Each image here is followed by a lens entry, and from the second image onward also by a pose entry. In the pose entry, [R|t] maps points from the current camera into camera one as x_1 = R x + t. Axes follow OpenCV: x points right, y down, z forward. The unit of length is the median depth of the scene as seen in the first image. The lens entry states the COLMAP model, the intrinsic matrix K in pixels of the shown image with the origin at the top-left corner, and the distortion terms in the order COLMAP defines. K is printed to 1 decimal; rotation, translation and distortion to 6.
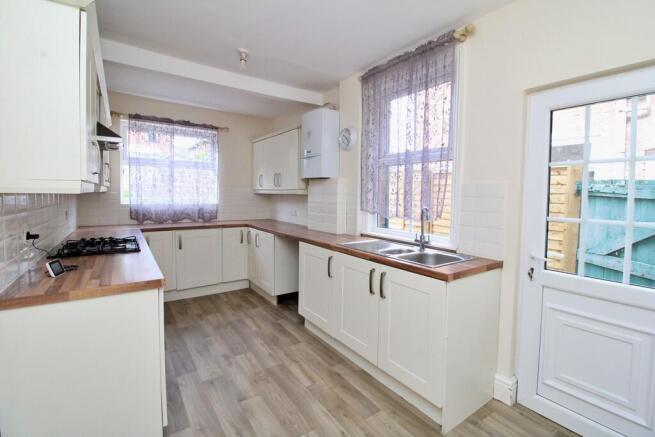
lens RADIAL K [[303.3, 0, 331.8], [0, 303.3, 209.2], [0, 0, 1]] dist [0.000329, -0.000259]
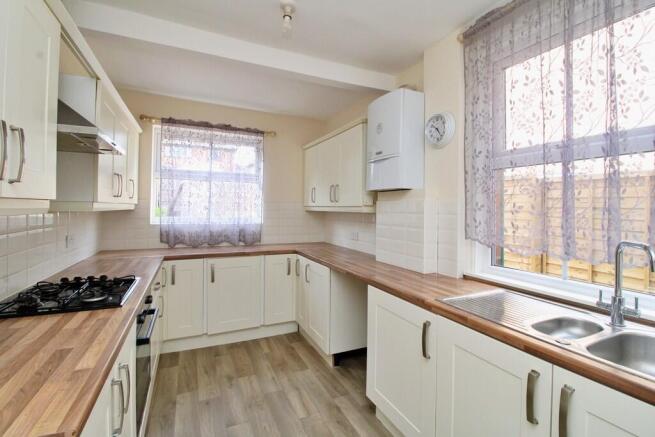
lens RADIAL K [[303.3, 0, 331.8], [0, 303.3, 209.2], [0, 0, 1]] dist [0.000329, -0.000259]
pose [[0.984788, -0.003412, -0.173724, -0.058704], [-0.005157, 0.998793, -0.048849, -0.021977], [0.173681, 0.049002, 0.983582, 0.278195]]
